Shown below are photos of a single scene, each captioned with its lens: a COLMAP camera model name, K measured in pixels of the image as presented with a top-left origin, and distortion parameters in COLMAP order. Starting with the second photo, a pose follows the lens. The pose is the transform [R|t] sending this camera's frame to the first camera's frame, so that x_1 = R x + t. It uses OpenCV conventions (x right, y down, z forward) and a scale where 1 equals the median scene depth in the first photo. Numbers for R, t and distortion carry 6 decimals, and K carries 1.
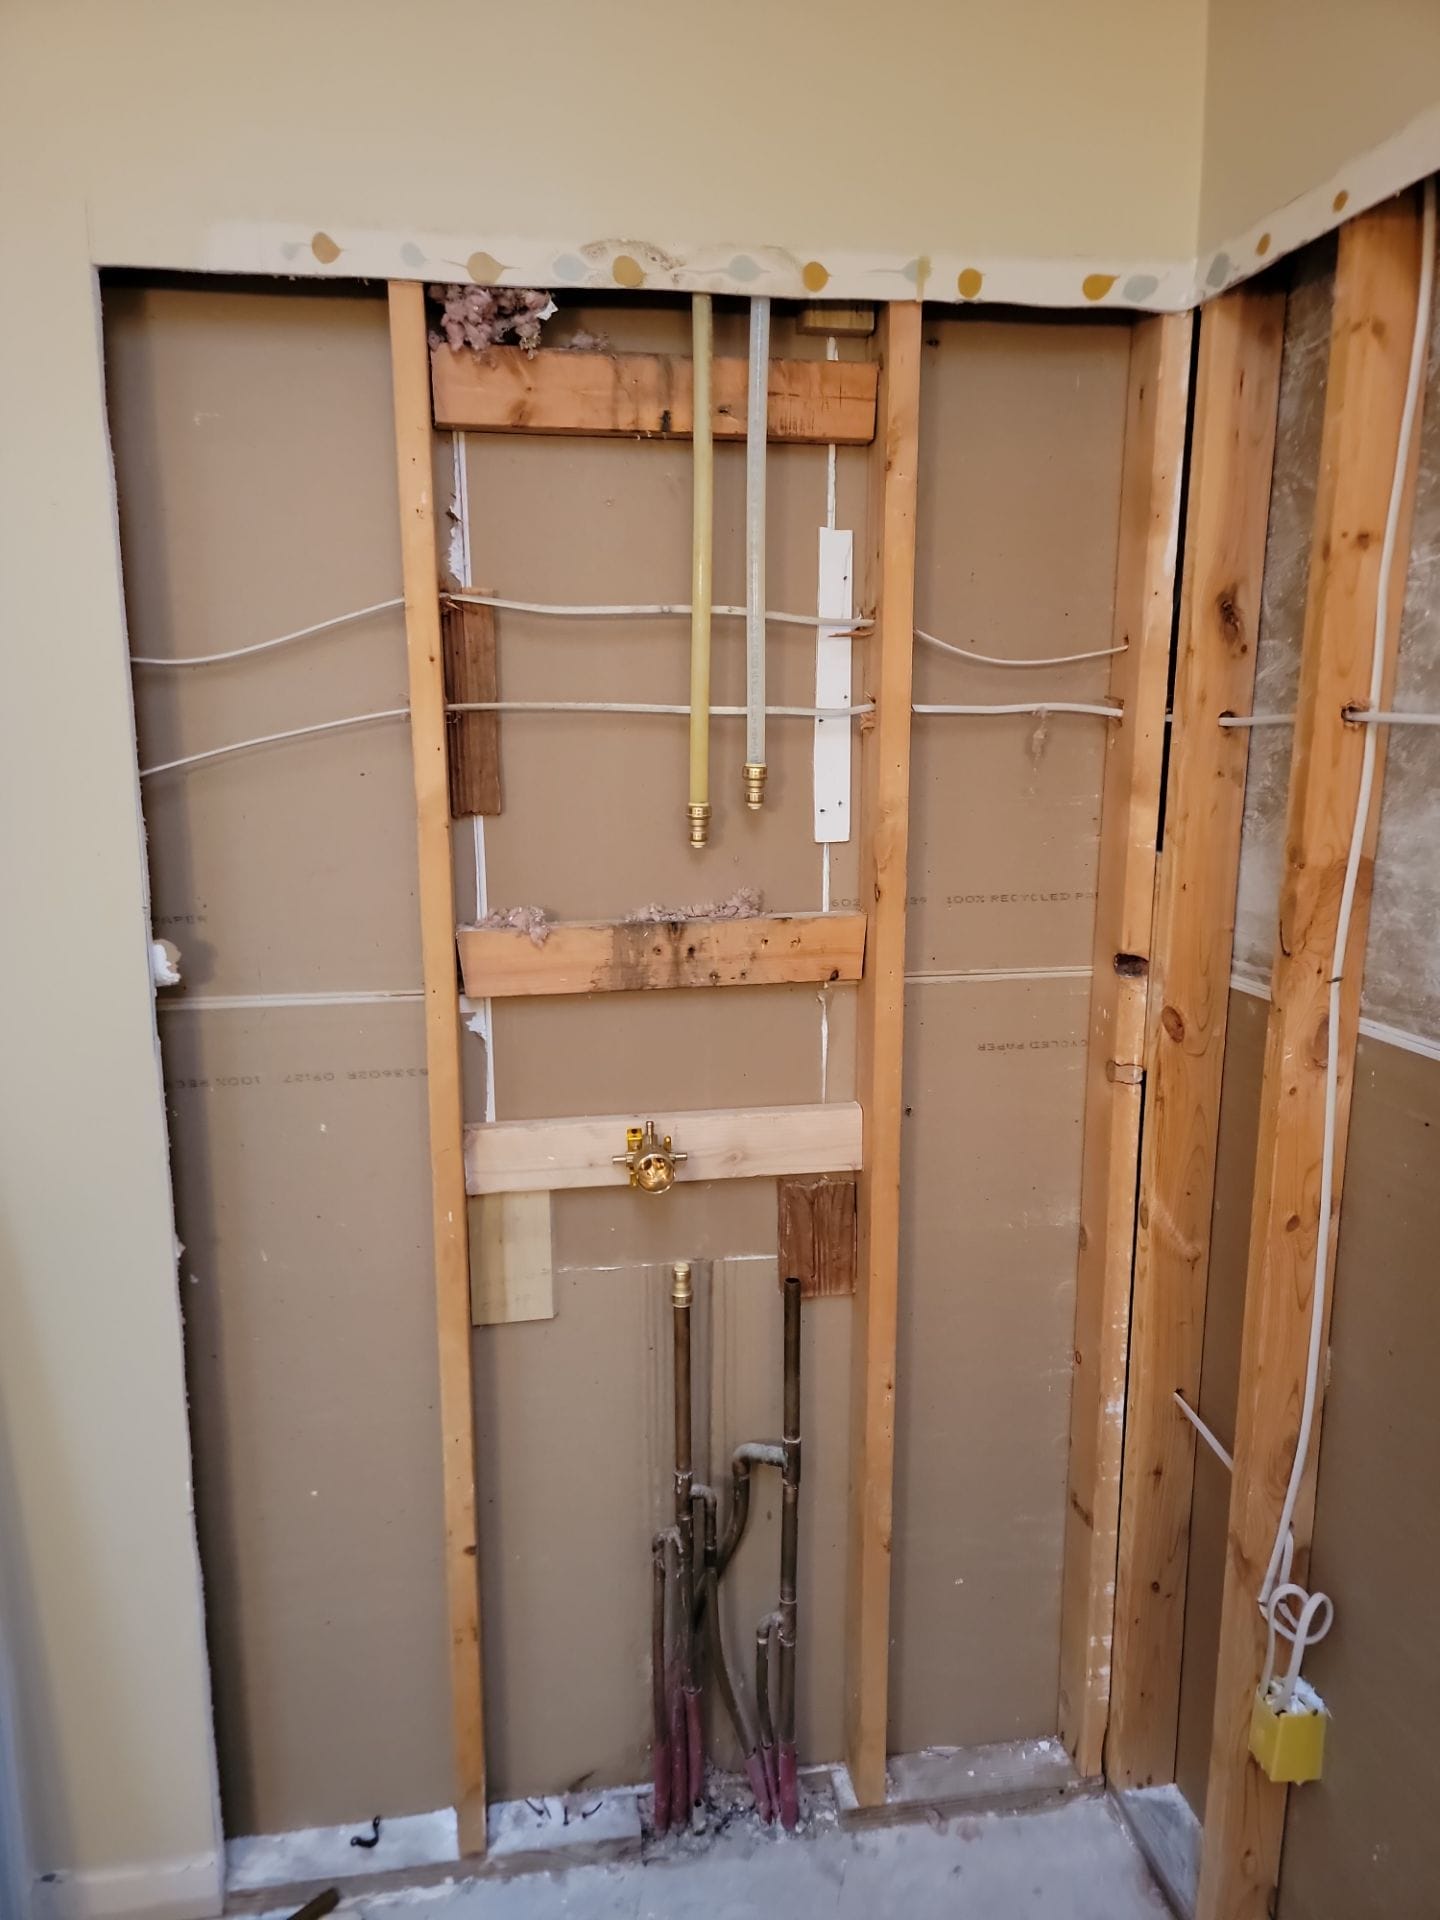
lens RADIAL K [[1310.4, 0, 671.0], [0, 1310.4, 968.9], [0, 0, 1]] dist [0.068728, -0.067758]
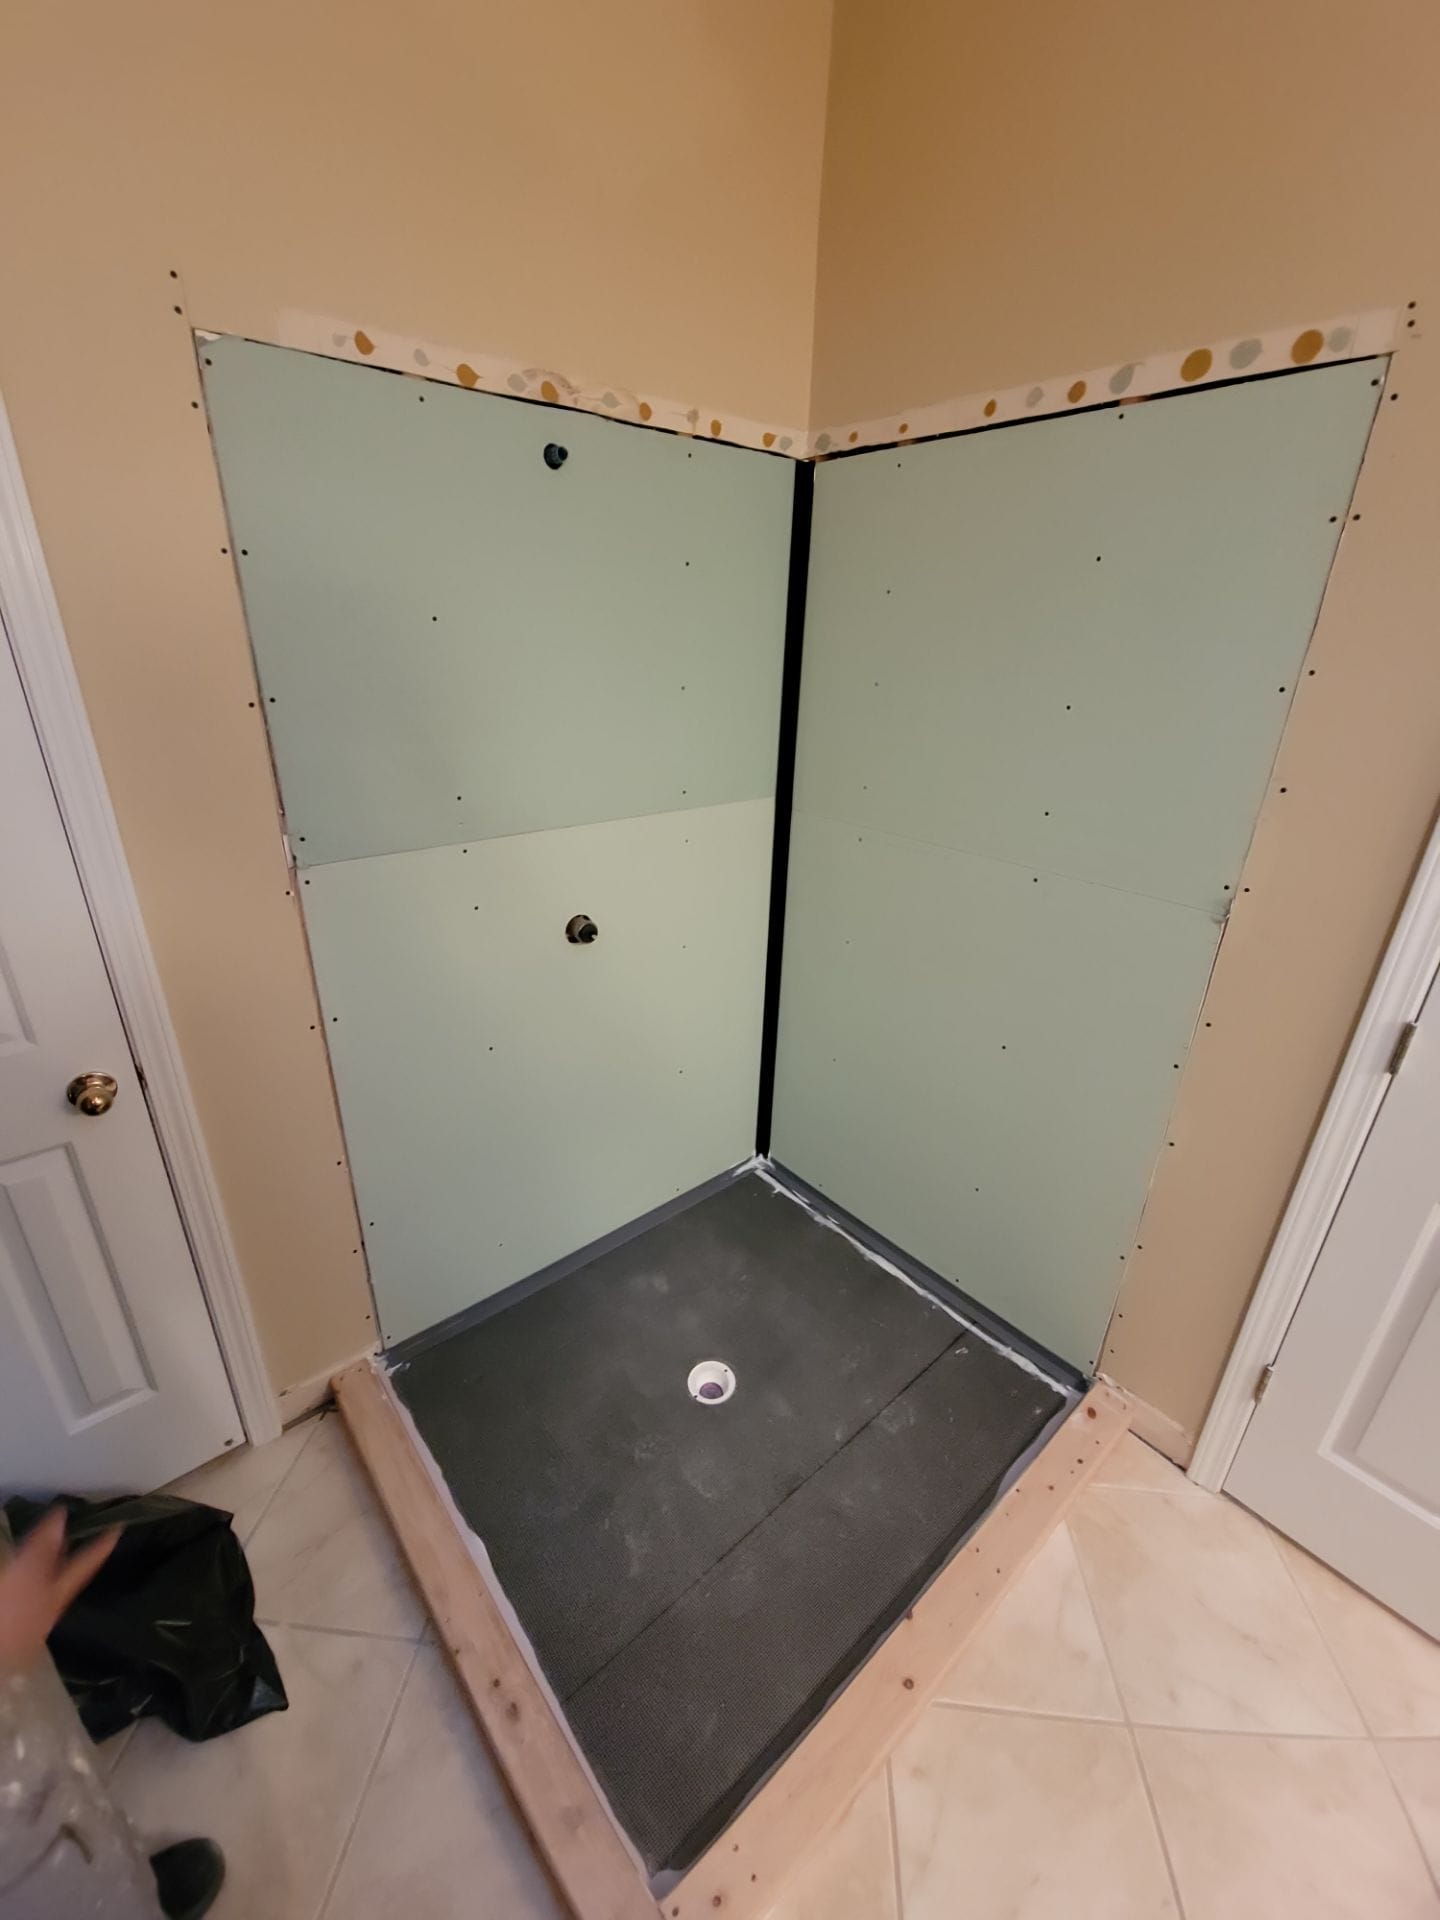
lens RADIAL K [[778.9, 0, 720.0], [0, 778.9, 960.0], [0, 0, 1]] dist [-0.013242, -0.000122]
pose [[0.849992, -0.180489, 0.494912, -0.409764], [0.070074, 0.969865, 0.233350, -0.046394], [-0.522115, -0.163665, 0.837024, -0.022750]]
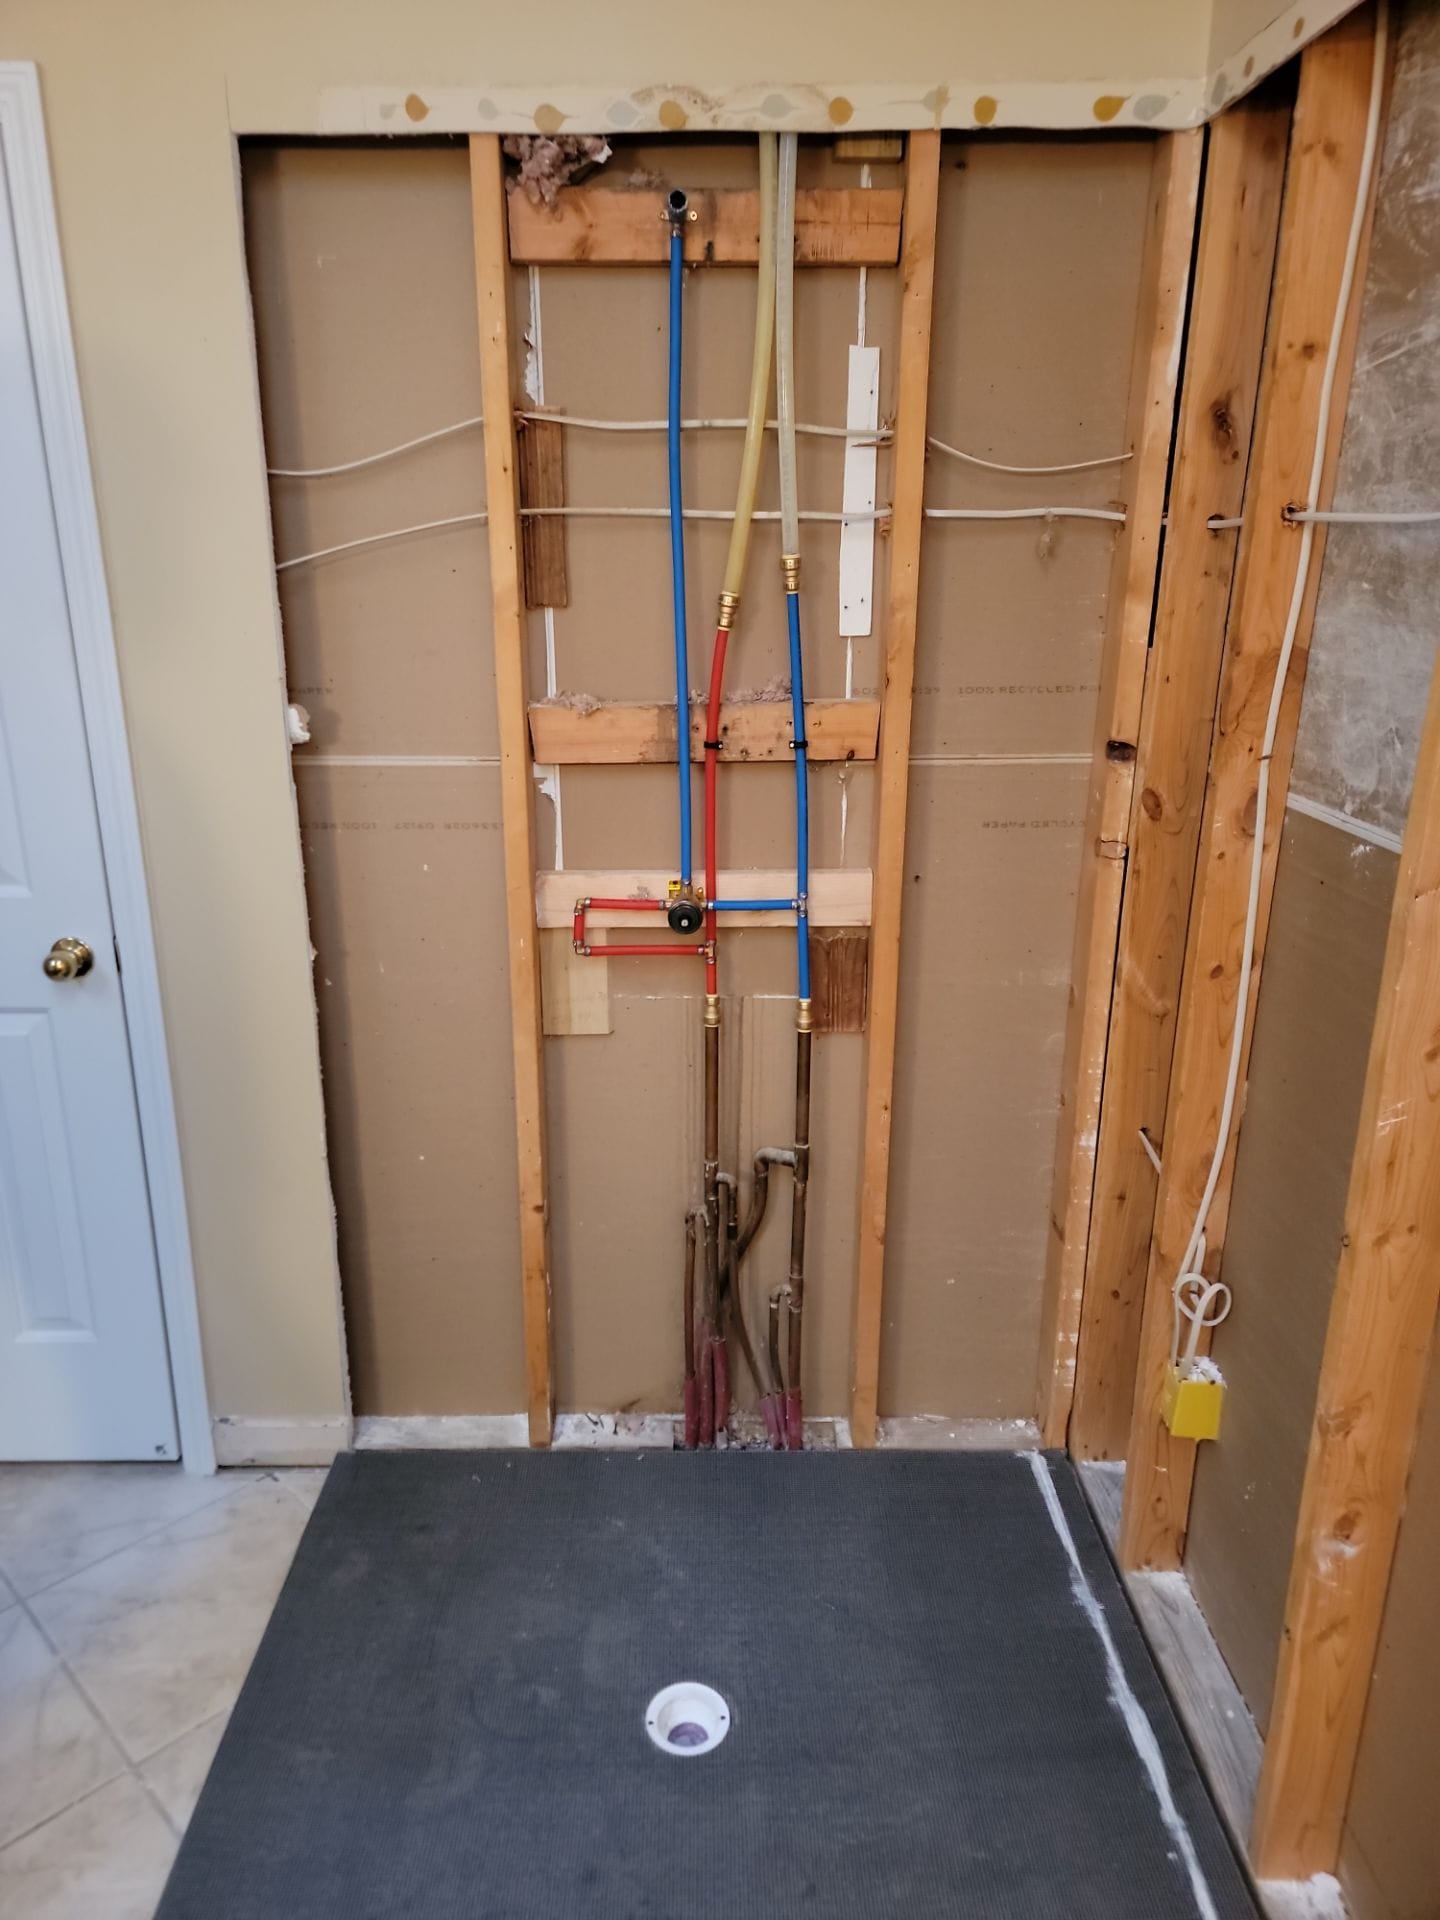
lens RADIAL K [[1310.4, 0, 671.0], [0, 1310.4, 968.9], [0, 0, 1]] dist [0.068728, -0.067758]
pose [[0.987285, 0.050478, -0.150734, 0.159382], [-0.031886, 0.991856, 0.123307, 0.057303], [0.155731, -0.116932, 0.980854, -0.191724]]
